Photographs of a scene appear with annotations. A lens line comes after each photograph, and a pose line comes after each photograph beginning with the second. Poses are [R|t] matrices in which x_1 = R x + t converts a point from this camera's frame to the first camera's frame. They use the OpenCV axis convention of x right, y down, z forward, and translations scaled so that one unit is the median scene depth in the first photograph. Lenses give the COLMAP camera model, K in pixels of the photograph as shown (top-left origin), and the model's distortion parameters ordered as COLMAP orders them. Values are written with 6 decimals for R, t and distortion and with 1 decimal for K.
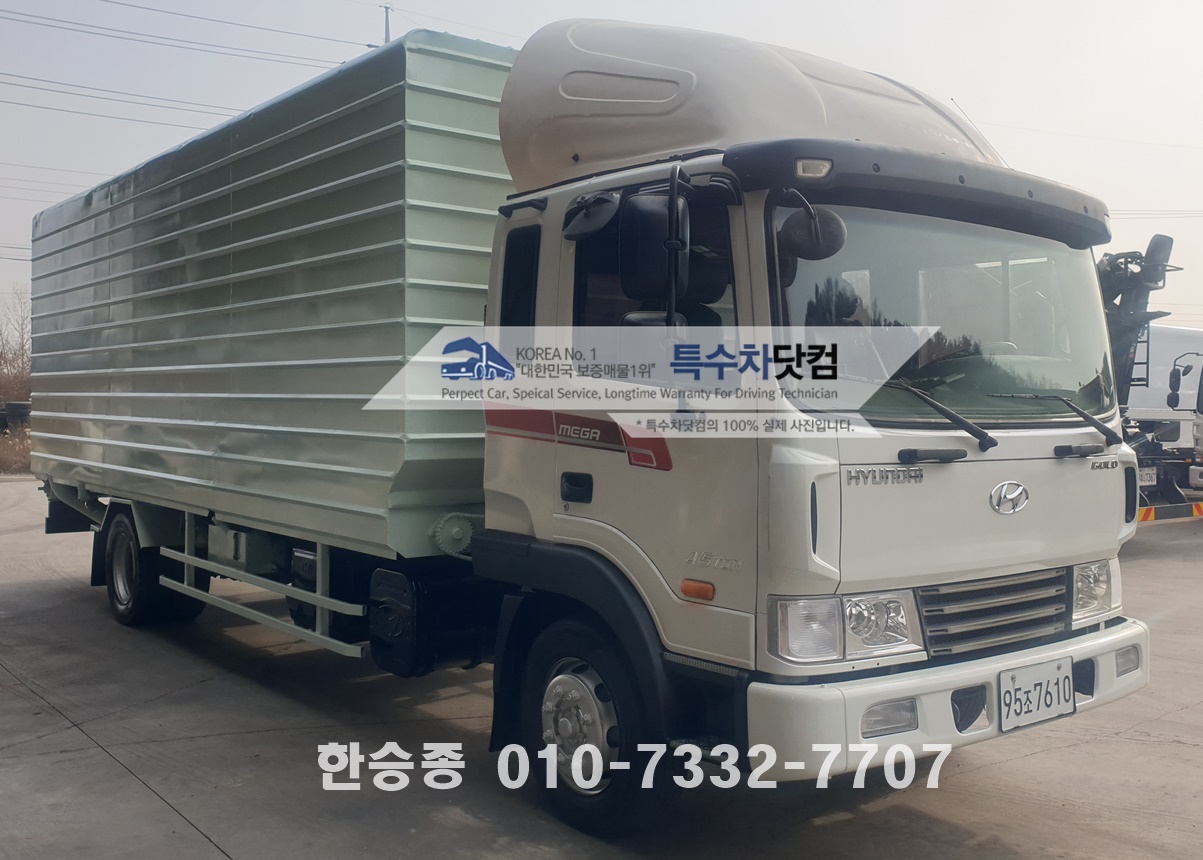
lens RADIAL K [[1152.6, 0, 601.5], [0, 1152.6, 430.0], [0, 0, 1]] dist [0.061615, -0.003997]
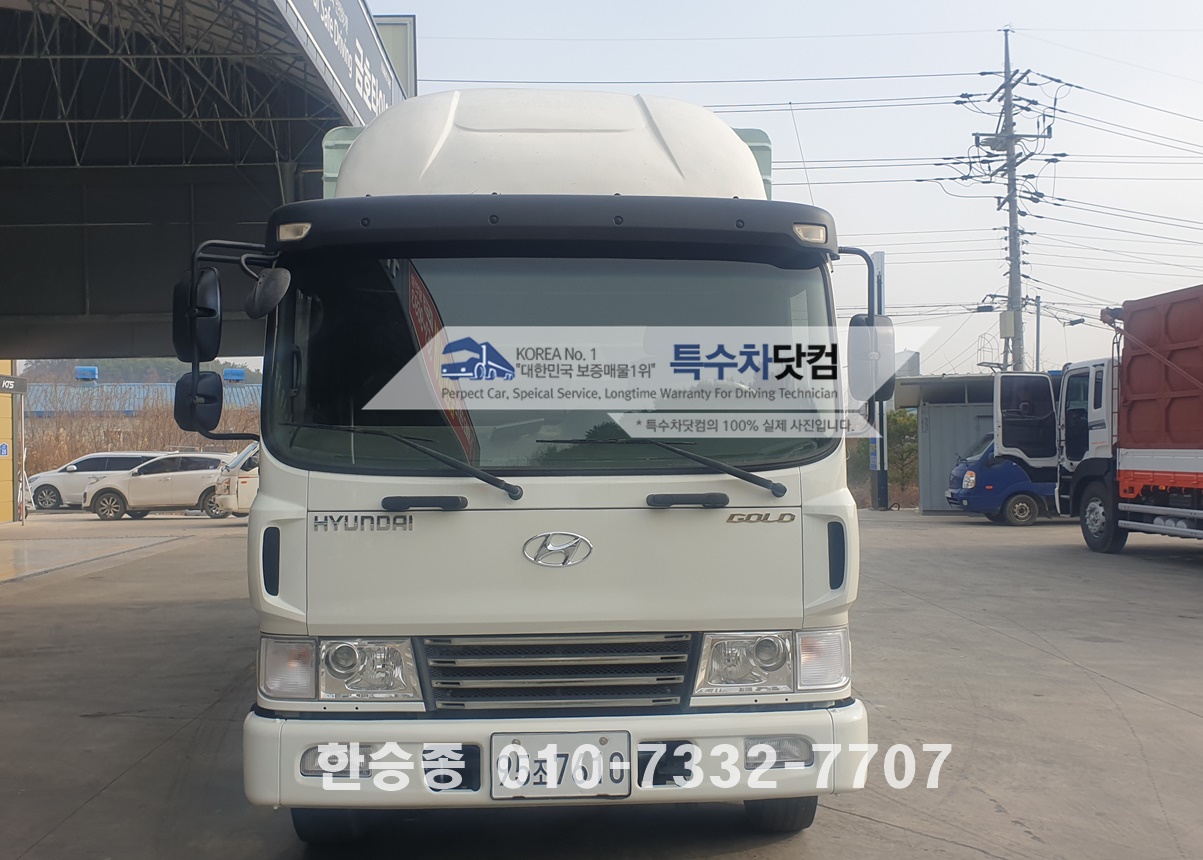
lens RADIAL K [[1152.6, 0, 601.5], [0, 1152.6, 430.0], [0, 0, 1]] dist [0.061615, -0.003997]
pose [[0.826544, -0.016443, -0.562633, 0.949000], [-0.001947, 0.999484, -0.032072, -0.008498], [0.562869, 0.027604, 0.826085, 0.267070]]
